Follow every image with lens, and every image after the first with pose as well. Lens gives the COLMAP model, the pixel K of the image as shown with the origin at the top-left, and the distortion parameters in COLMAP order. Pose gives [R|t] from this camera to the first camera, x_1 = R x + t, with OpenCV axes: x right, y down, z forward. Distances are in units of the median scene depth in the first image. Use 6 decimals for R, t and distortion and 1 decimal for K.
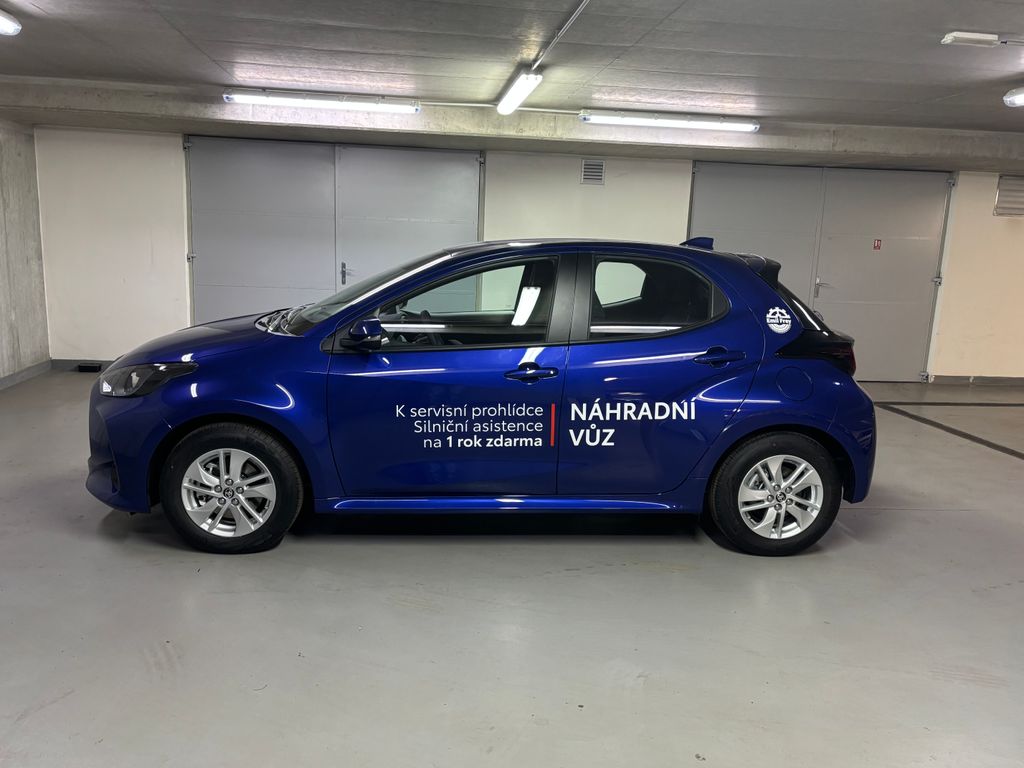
lens RADIAL K [[874.4, 0, 512.0], [0, 874.4, 384.0], [0, 0, 1]] dist [0.061946, -0.002443]
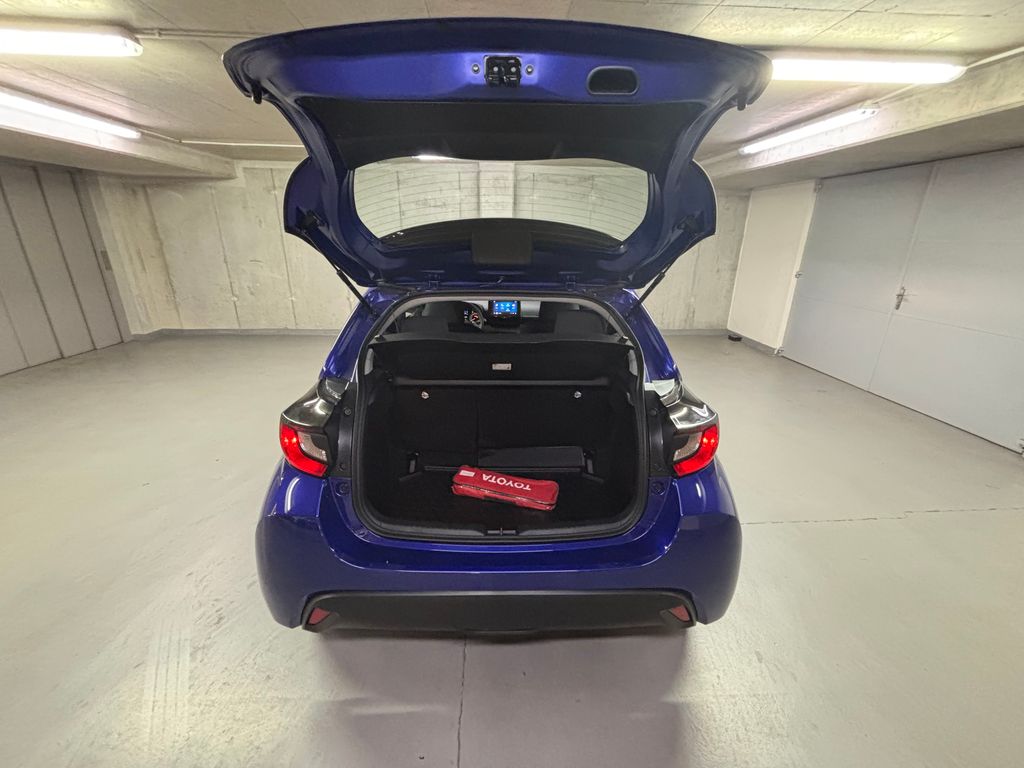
lens RADIAL K [[430.2, 0, 519.9], [0, 430.2, 386.1], [0, 0, 1]] dist [-0.000329, 0.000003]
pose [[-0.073147, 0.300134, -0.951089, 0.683437], [-0.189371, 0.932114, 0.308710, -0.204329], [0.979177, 0.202690, -0.011345, 1.200449]]
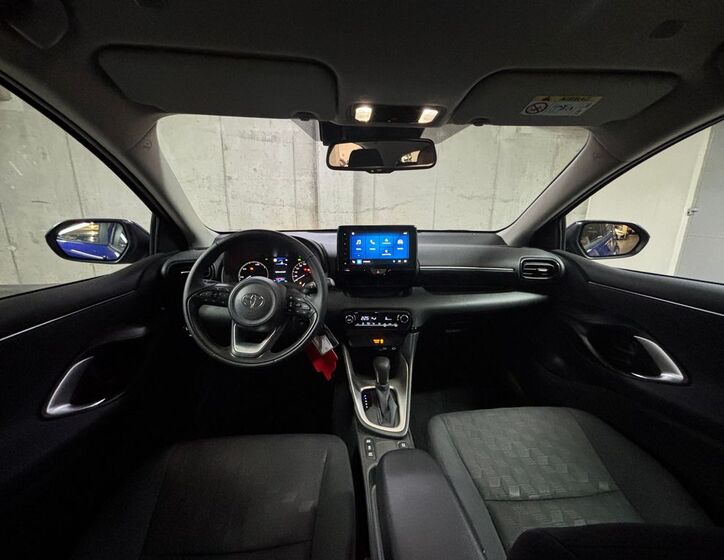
lens RADIAL K [[301.4, 0, 362.0], [0, 301.4, 280.0], [0, 0, 1]] dist [-0.001573, -0.000243]
pose [[-0.015182, 0.199743, -0.979731, 0.097993], [-0.185049, 0.962356, 0.199069, -0.105863], [0.982612, 0.184321, 0.022352, 1.120256]]
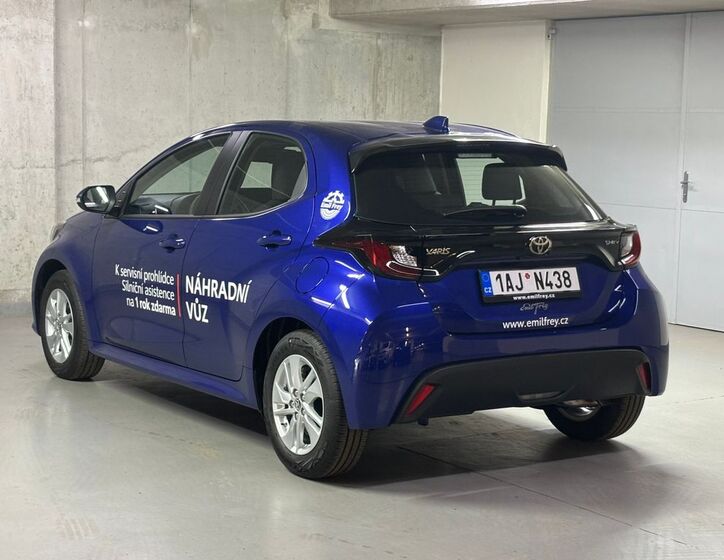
lens RADIAL K [[1657.2, 0, 362.0], [0, 1657.2, 280.0], [0, 0, 1]] dist [0.190412, -0.238801]
pose [[0.446007, 0.064369, -0.892712, 1.866068], [-0.160827, 0.986940, -0.009188, 0.012106], [0.880461, 0.147670, 0.450535, 0.303781]]
